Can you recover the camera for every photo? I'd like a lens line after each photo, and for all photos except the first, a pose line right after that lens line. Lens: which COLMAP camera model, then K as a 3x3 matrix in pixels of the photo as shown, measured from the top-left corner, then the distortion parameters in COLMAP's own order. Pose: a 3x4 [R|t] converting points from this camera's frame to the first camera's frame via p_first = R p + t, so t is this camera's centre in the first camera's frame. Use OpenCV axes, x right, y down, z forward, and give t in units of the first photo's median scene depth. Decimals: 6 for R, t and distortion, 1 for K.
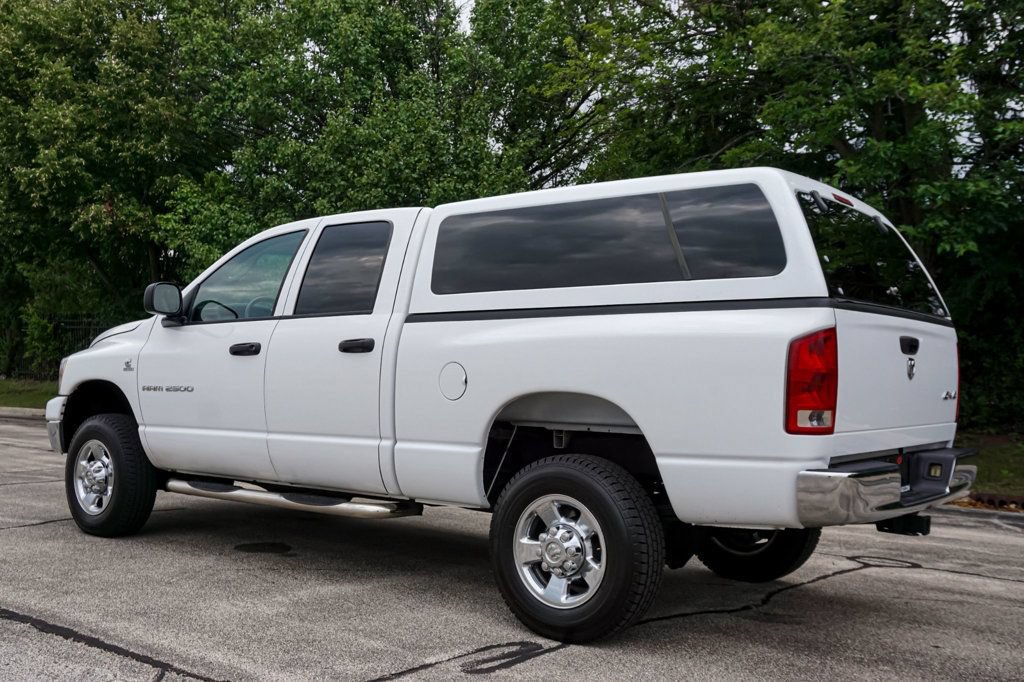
lens RADIAL K [[1013.5, 0, 512.0], [0, 1013.5, 341.0], [0, 0, 1]] dist [-0.000012, -0.006782]
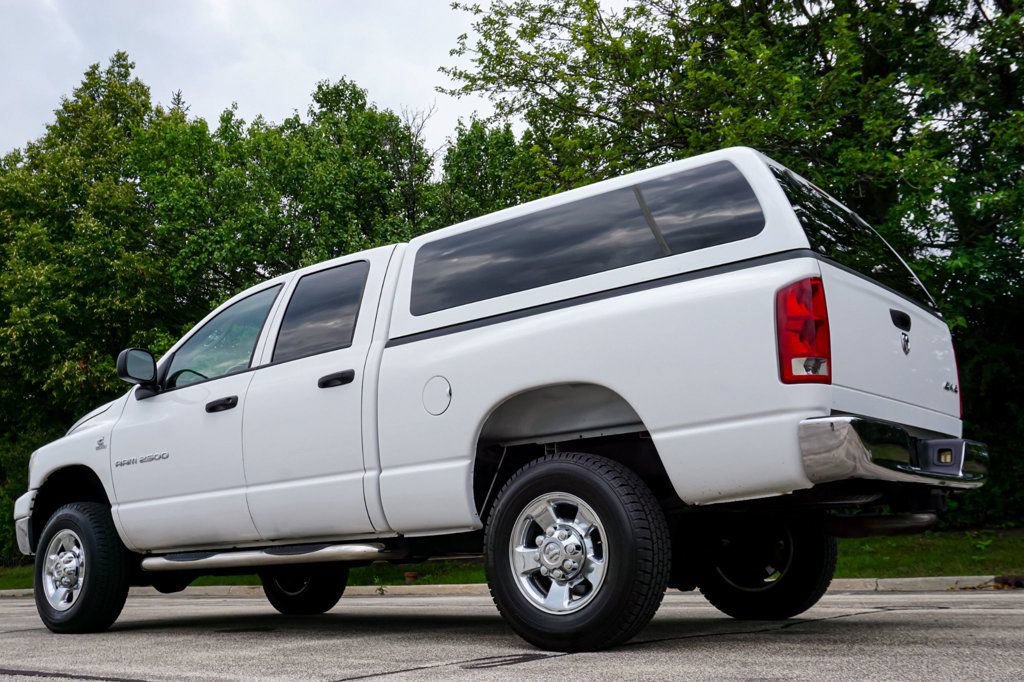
lens RADIAL K [[1045.7, 0, 512.0], [0, 1045.7, 341.0], [0, 0, 1]] dist [-0.010724, 0.003238]
pose [[0.998051, -0.060527, 0.015197, 0.000740], [0.062224, 0.983778, -0.168251, 0.134939], [-0.004766, 0.168869, 0.985627, 0.009191]]
